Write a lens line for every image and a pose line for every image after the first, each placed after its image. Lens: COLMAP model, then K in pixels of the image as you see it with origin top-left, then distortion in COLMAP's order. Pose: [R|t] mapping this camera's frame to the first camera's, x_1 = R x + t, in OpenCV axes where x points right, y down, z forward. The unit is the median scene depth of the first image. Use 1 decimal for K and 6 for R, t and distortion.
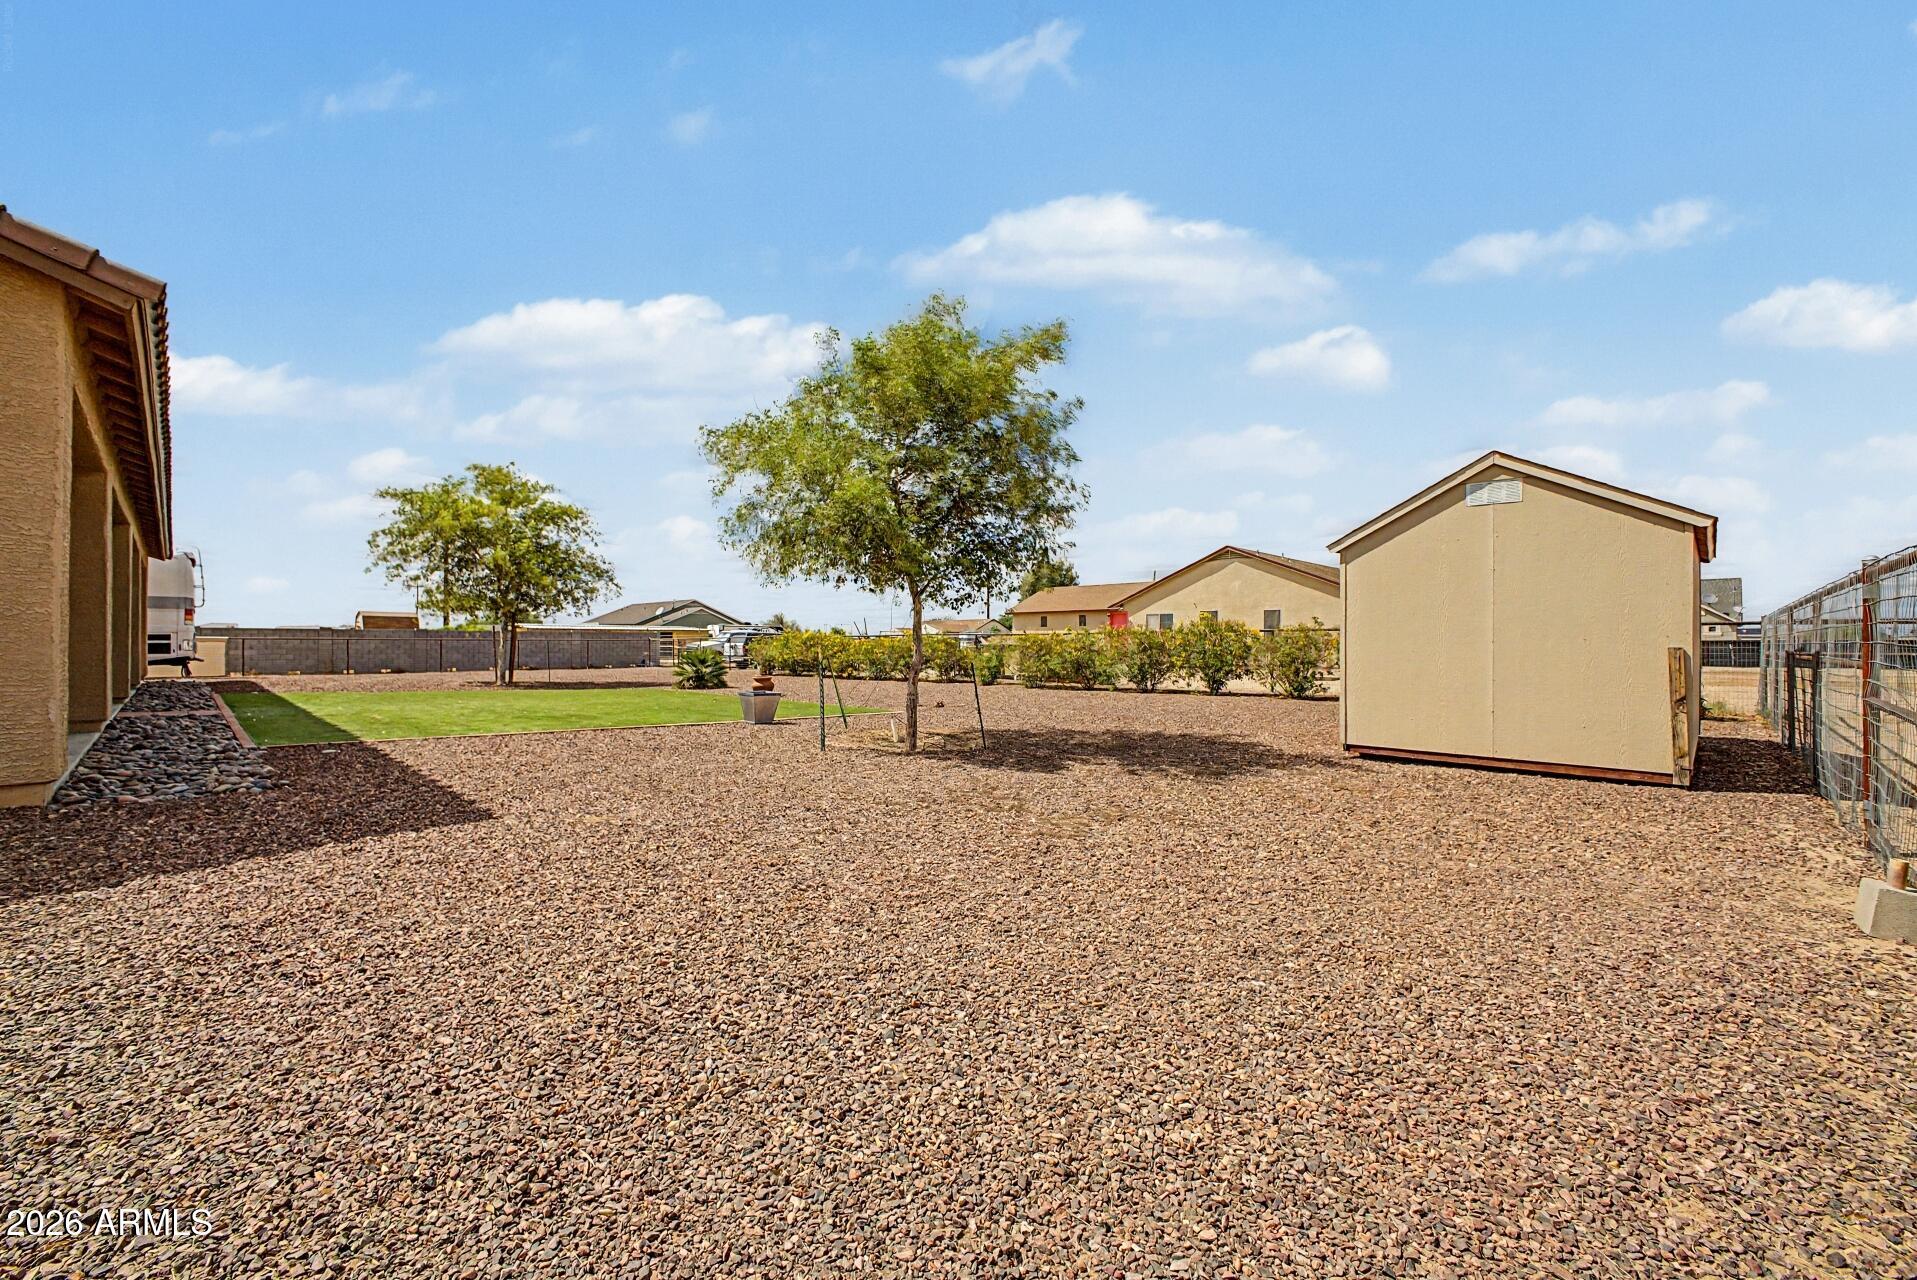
lens RADIAL K [[810.6, 0, 957.9], [0, 810.6, 635.7], [0, 0, 1]] dist [0.001259, 0.000054]
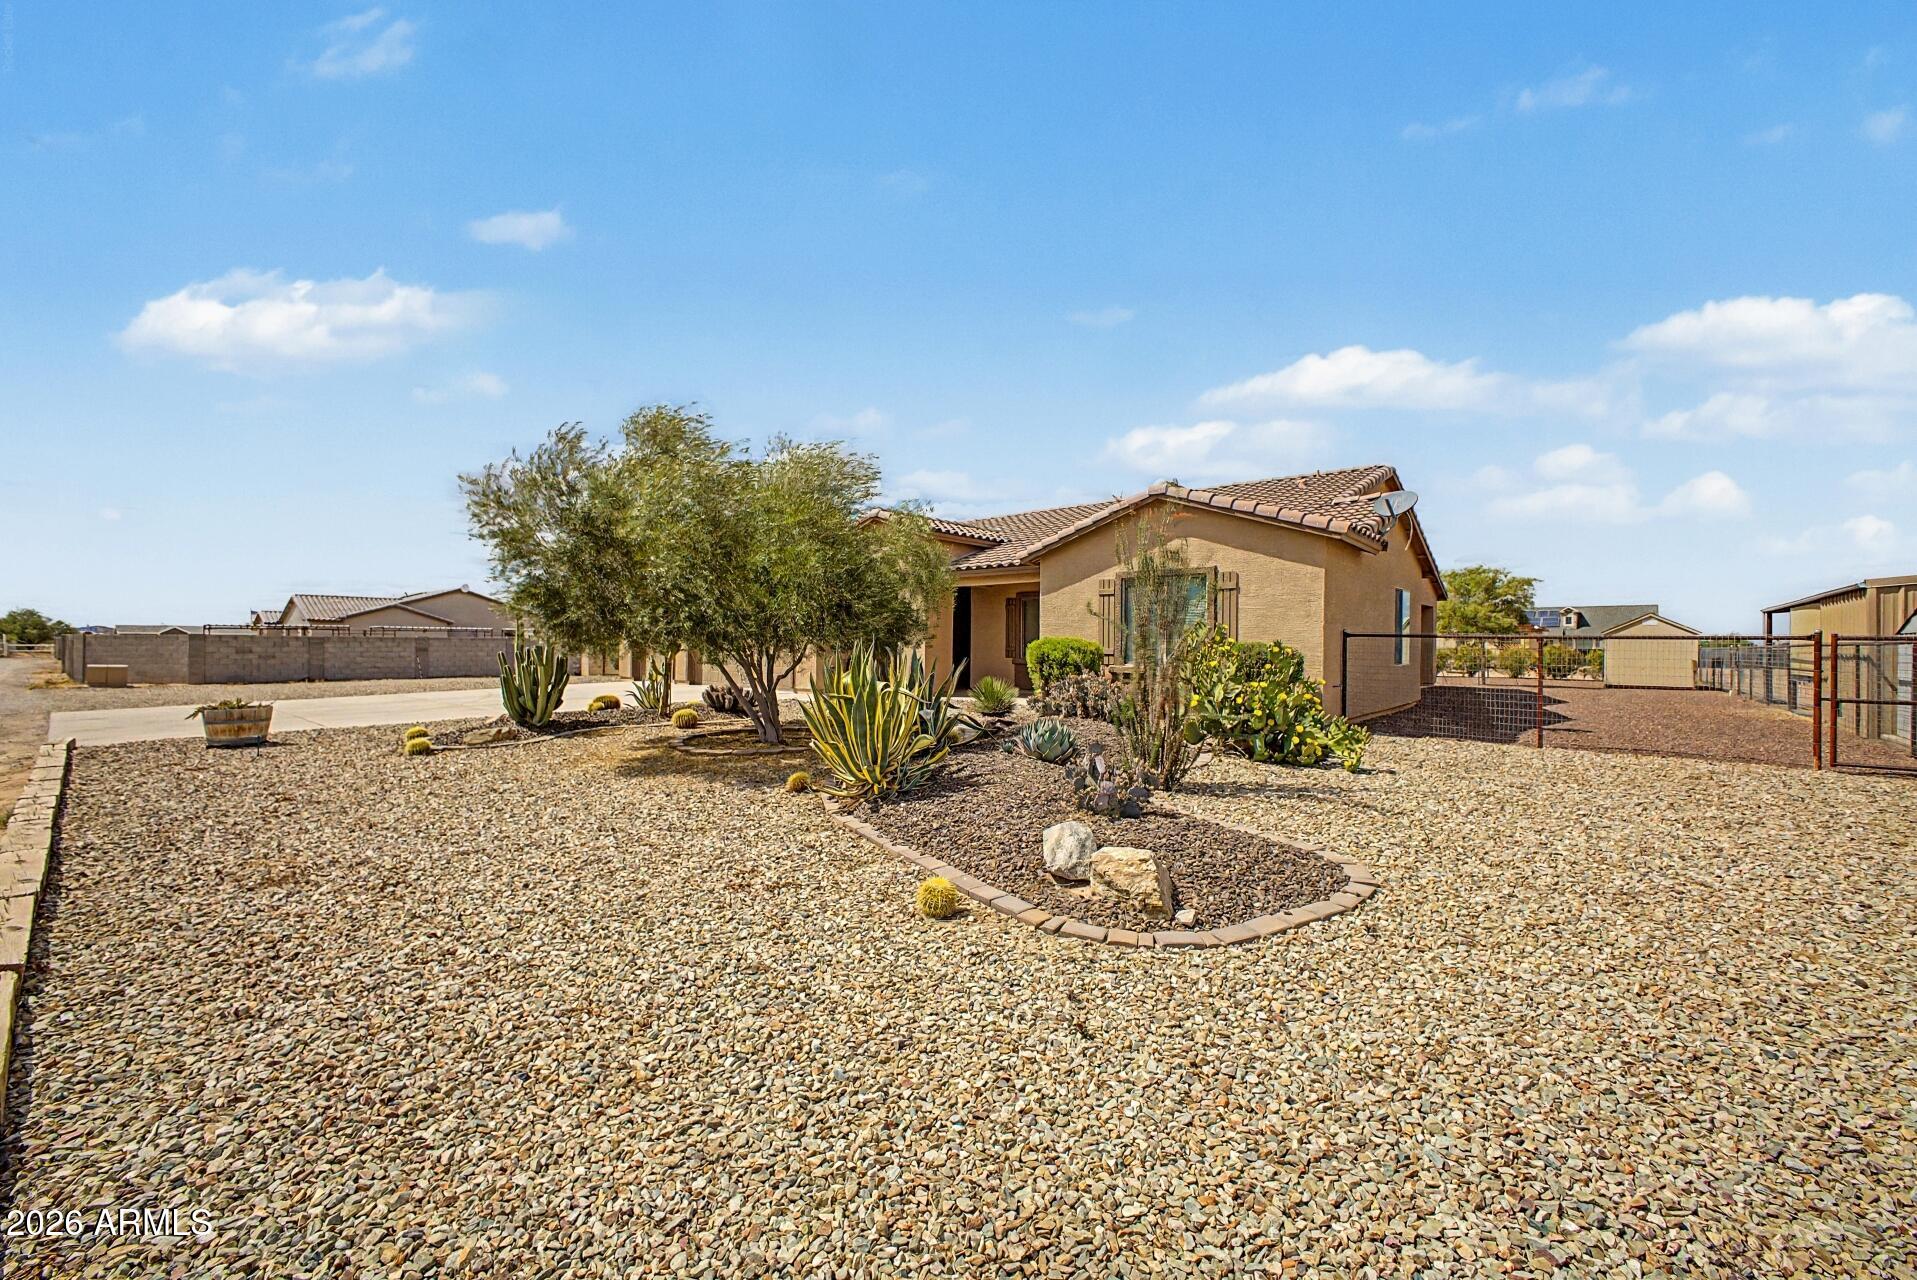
lens RADIAL K [[810.6, 0, 958.1], [0, 810.6, 646.7], [0, 0, 1]] dist [0.001259, 0.000054]
pose [[0.999933, 0.011092, 0.003234, -1.464027], [-0.011106, 0.999928, 0.004474, 0.022071], [-0.003184, -0.004510, 0.999985, 0.001357]]
